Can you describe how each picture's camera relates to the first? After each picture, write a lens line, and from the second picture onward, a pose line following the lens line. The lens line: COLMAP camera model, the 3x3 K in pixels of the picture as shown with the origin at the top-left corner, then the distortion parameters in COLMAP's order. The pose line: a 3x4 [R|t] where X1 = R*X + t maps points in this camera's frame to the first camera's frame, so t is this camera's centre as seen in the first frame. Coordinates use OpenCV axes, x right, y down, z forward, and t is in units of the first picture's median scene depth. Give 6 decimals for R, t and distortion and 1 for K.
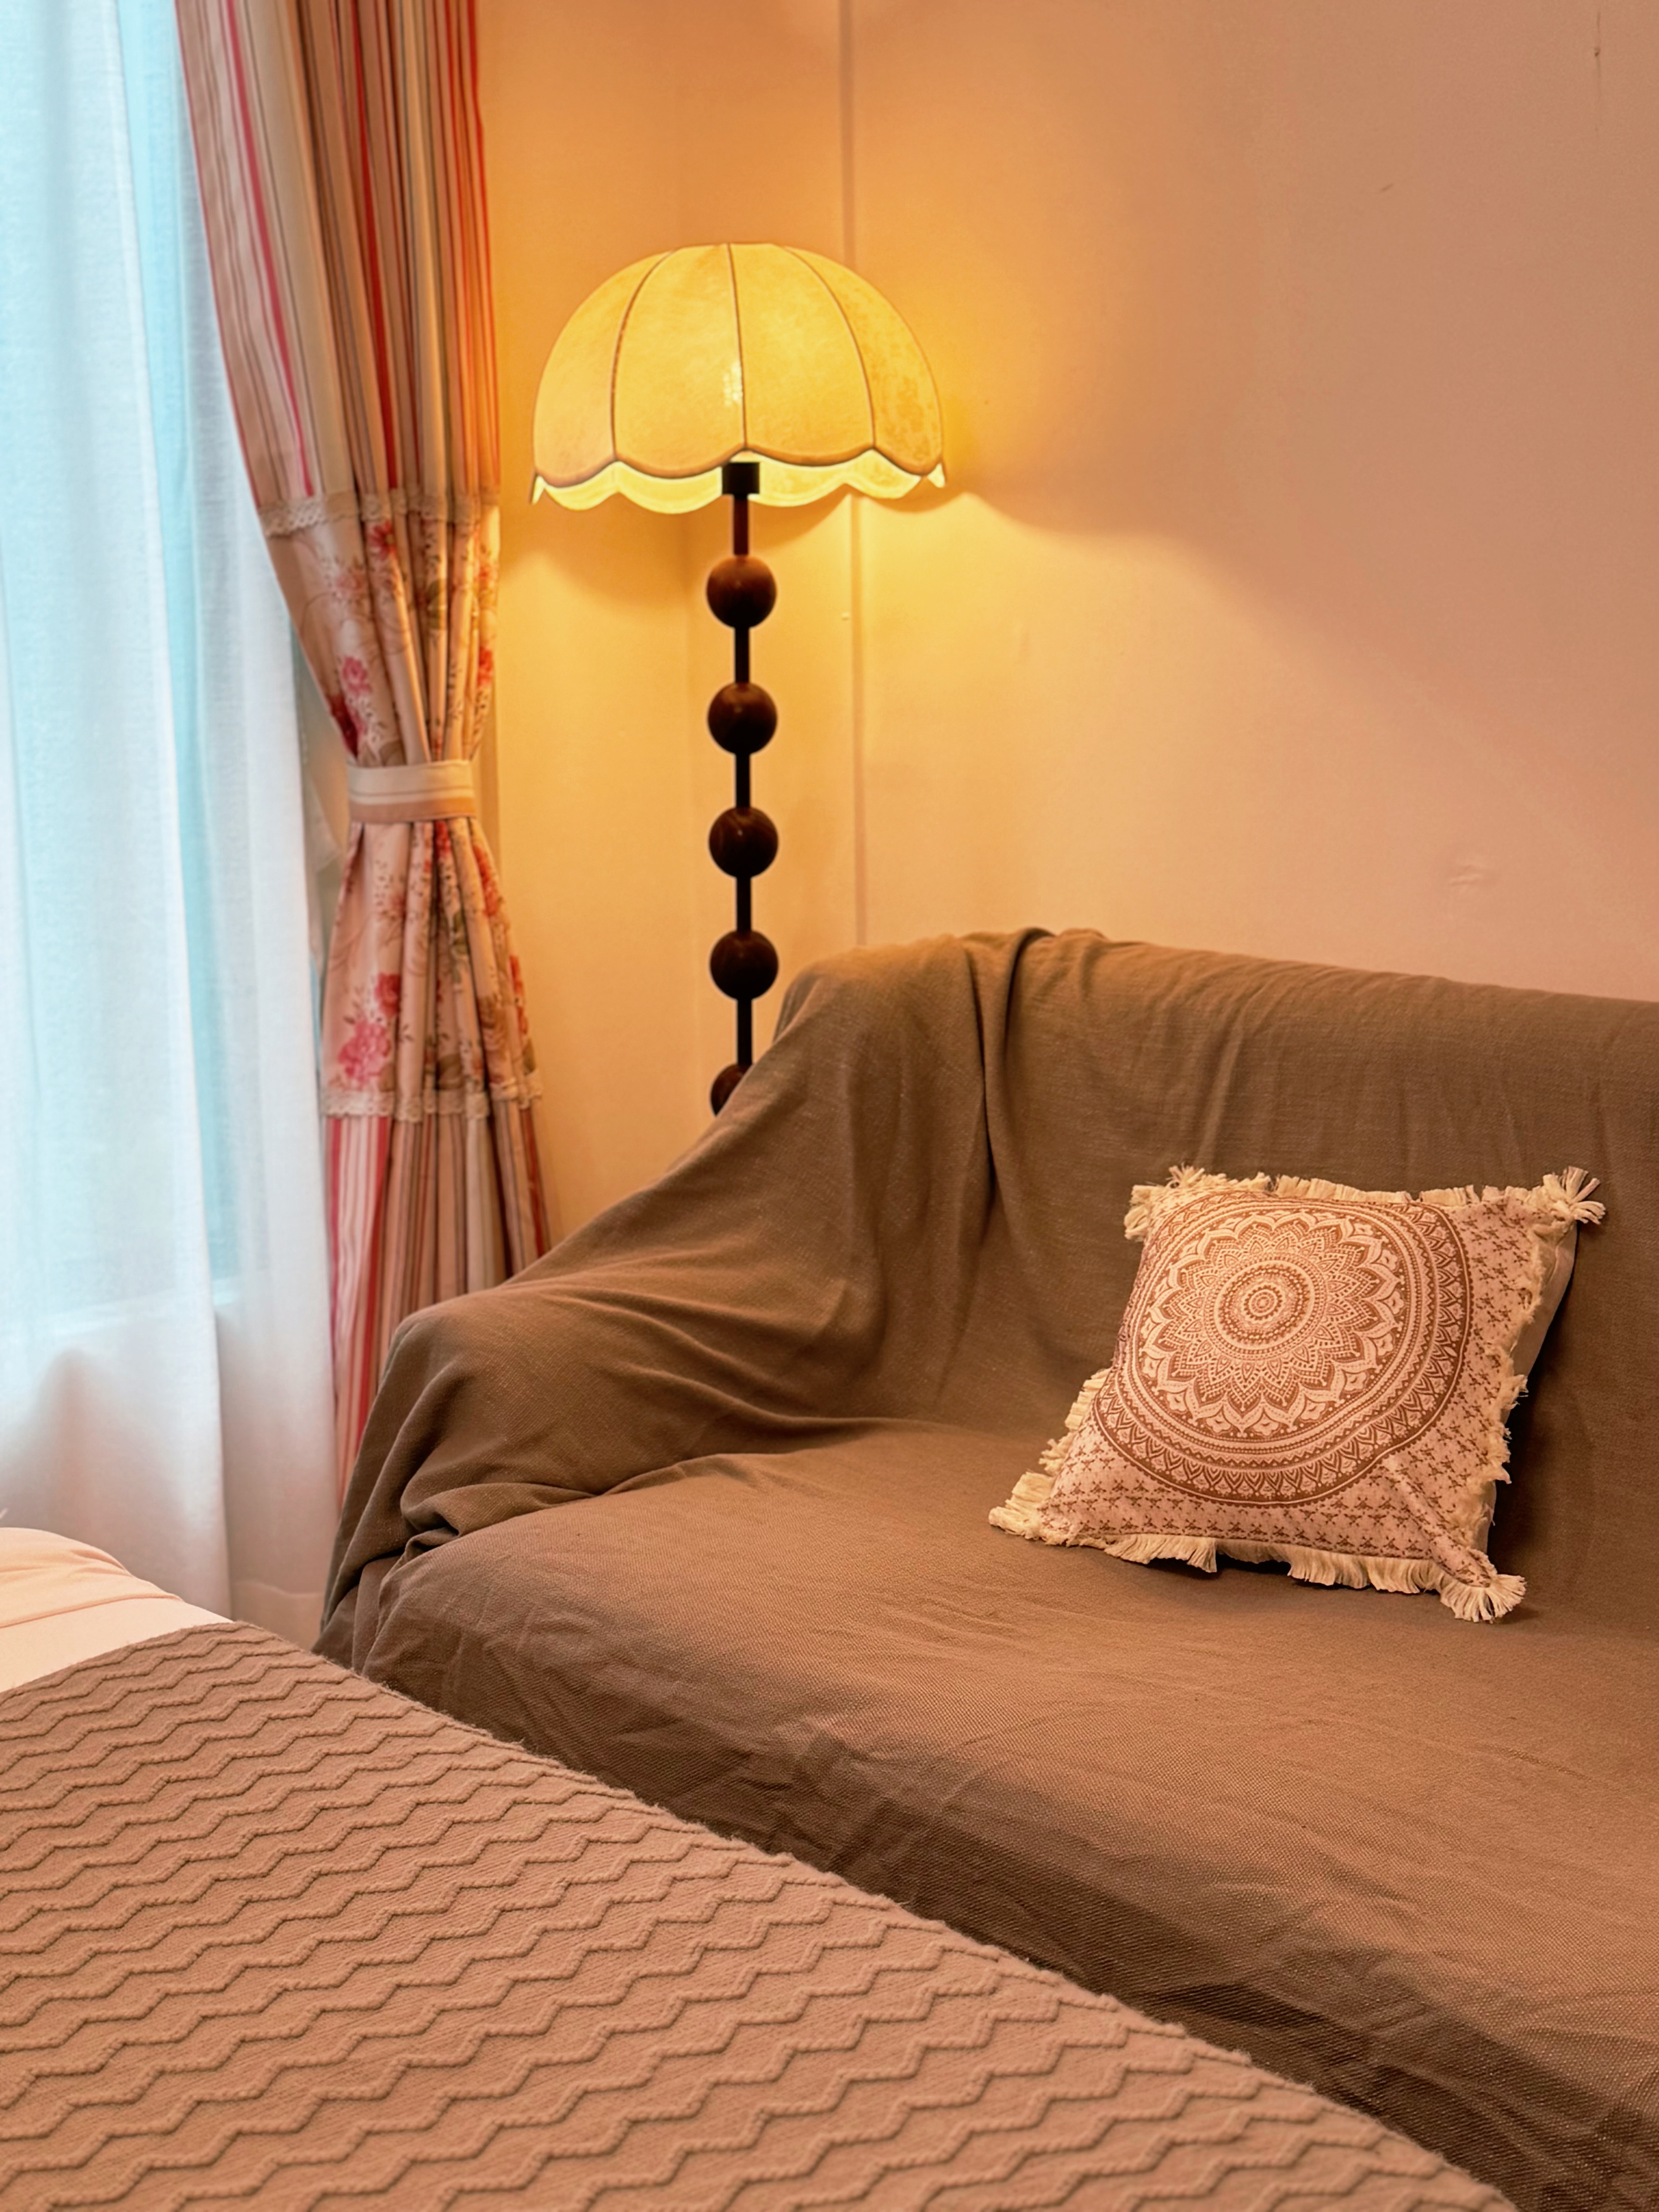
lens RADIAL K [[3036.5, 0, 829.5], [0, 3036.5, 1106.0], [0, 0, 1]] dist [0.129517, 0.010818]
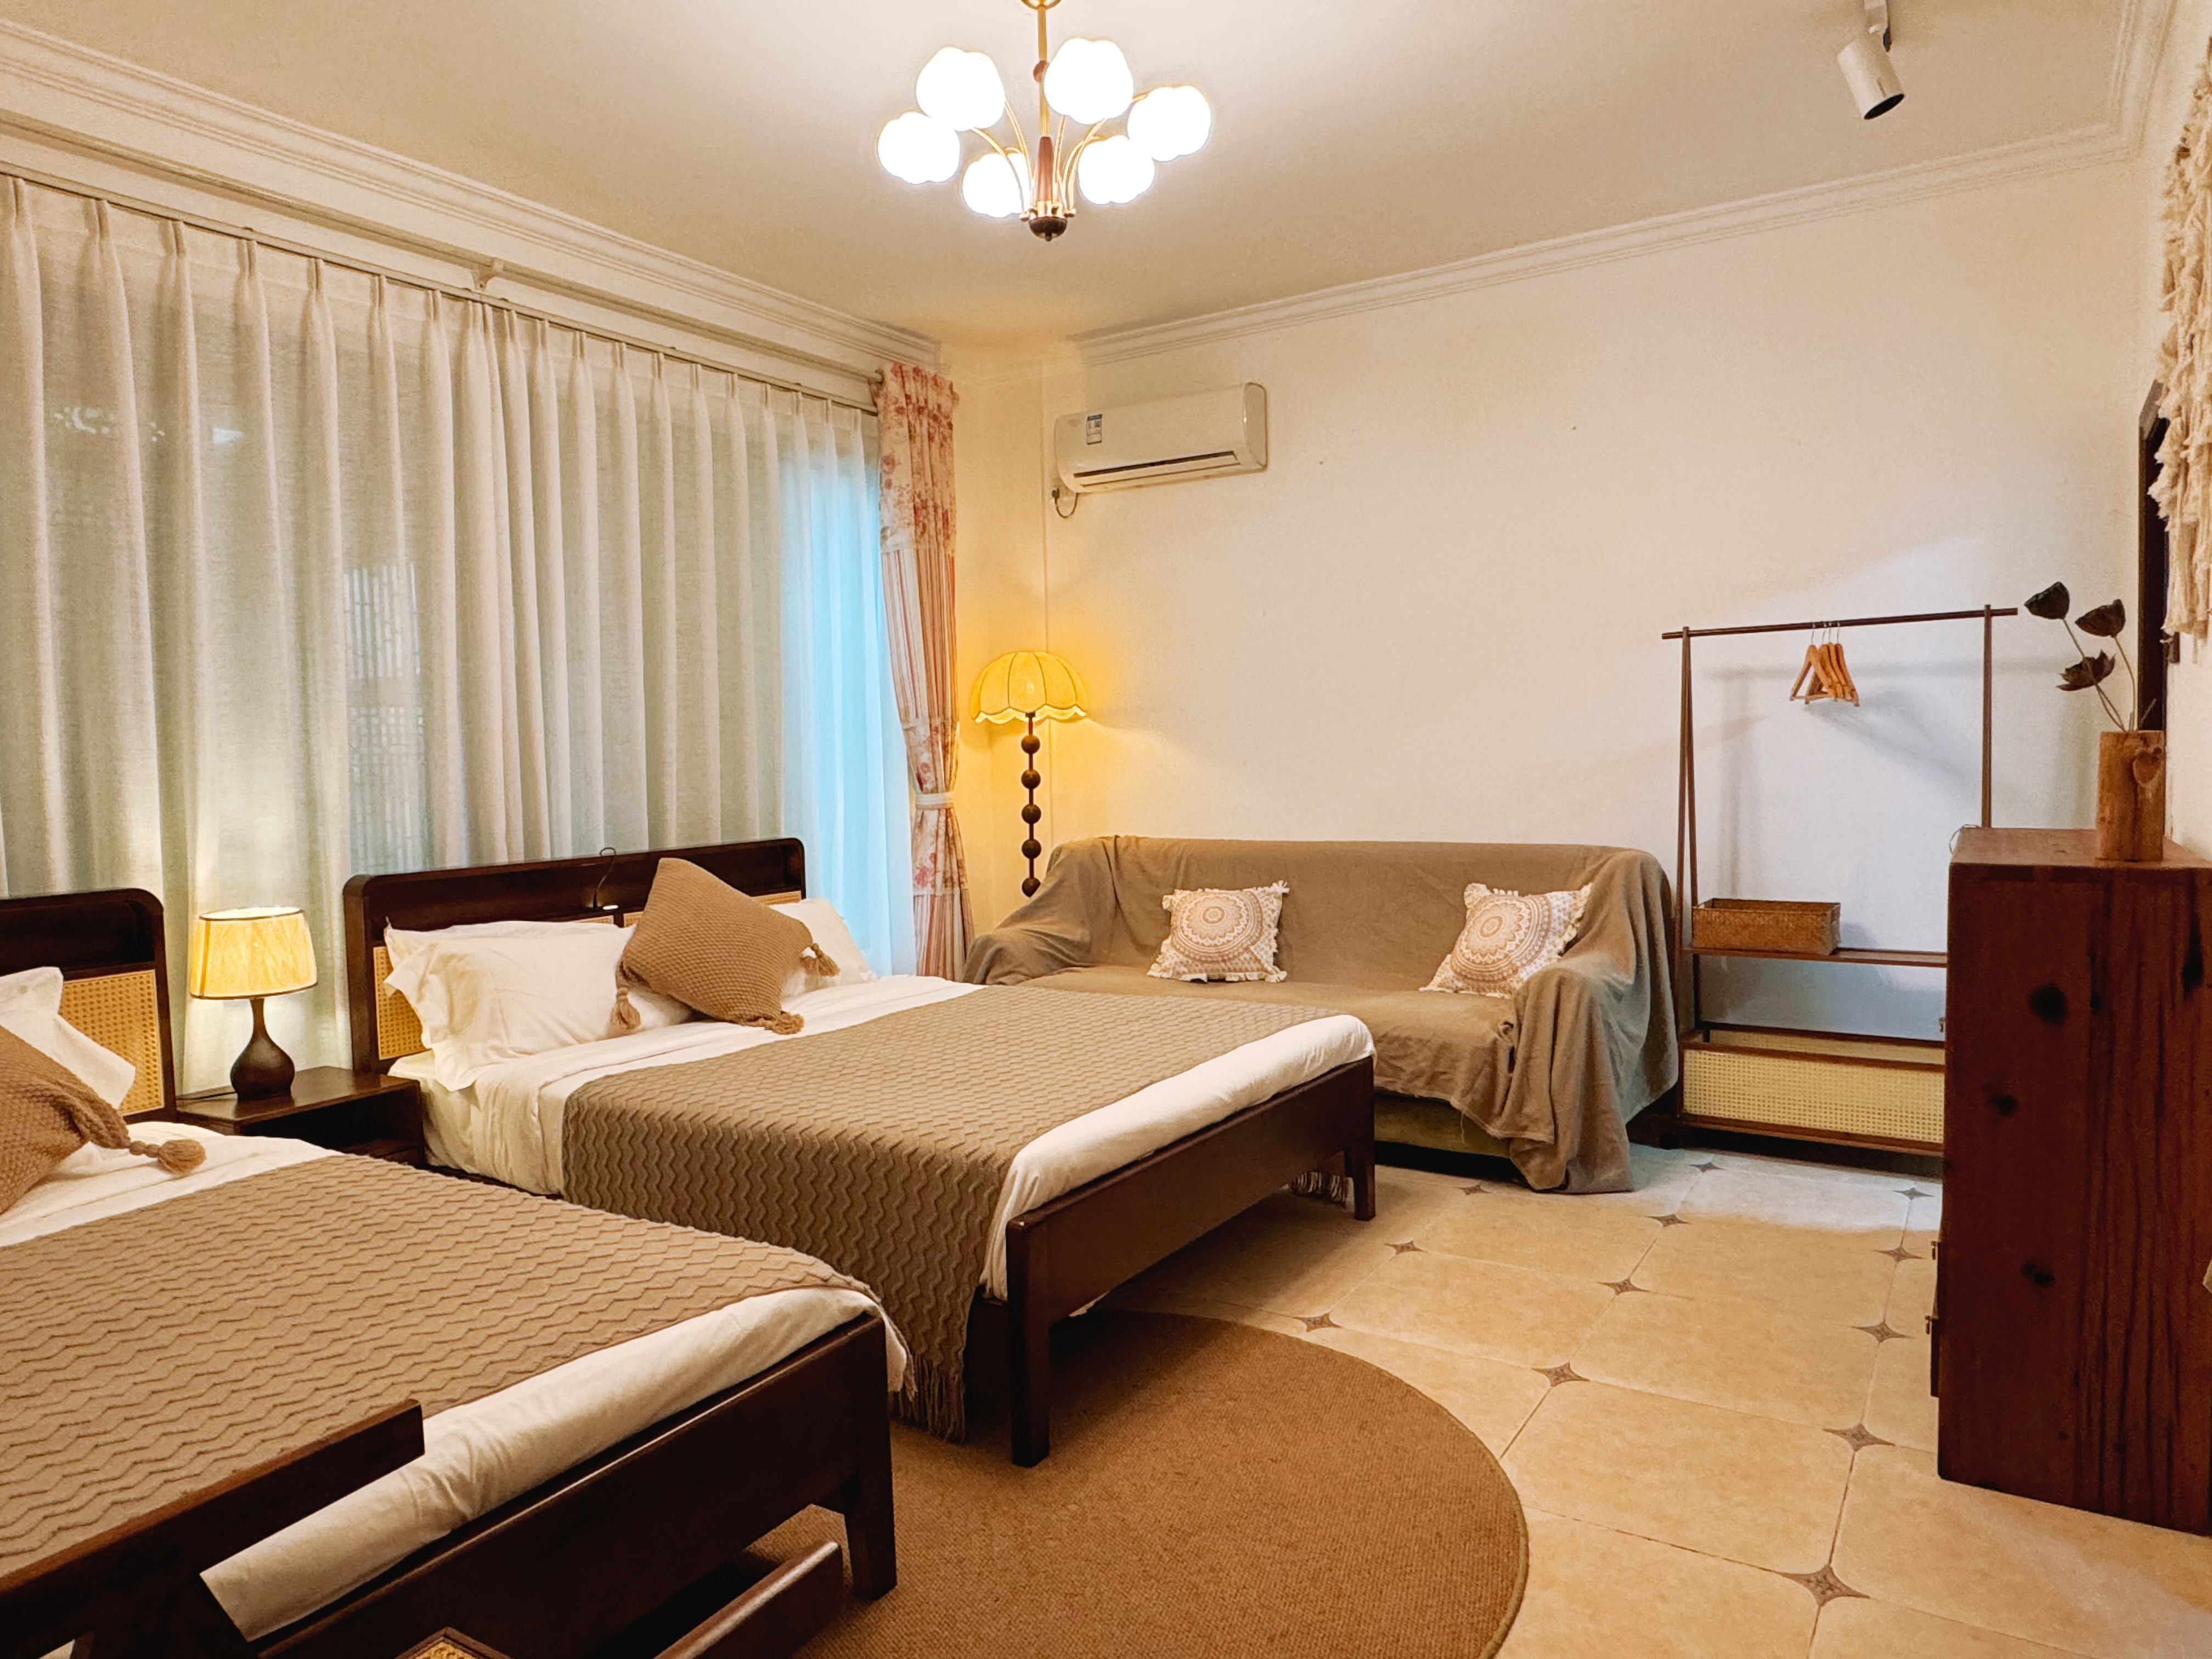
lens RADIAL K [[1425.7, 0, 1106.0], [0, 1425.7, 829.5], [0, 0, 1]] dist [-0.000276, -0.000018]
pose [[0.963806, -0.015975, 0.266125, -0.401280], [0.051532, 0.990541, -0.127170, 0.151639], [-0.261577, 0.136281, 0.955513, -0.624604]]
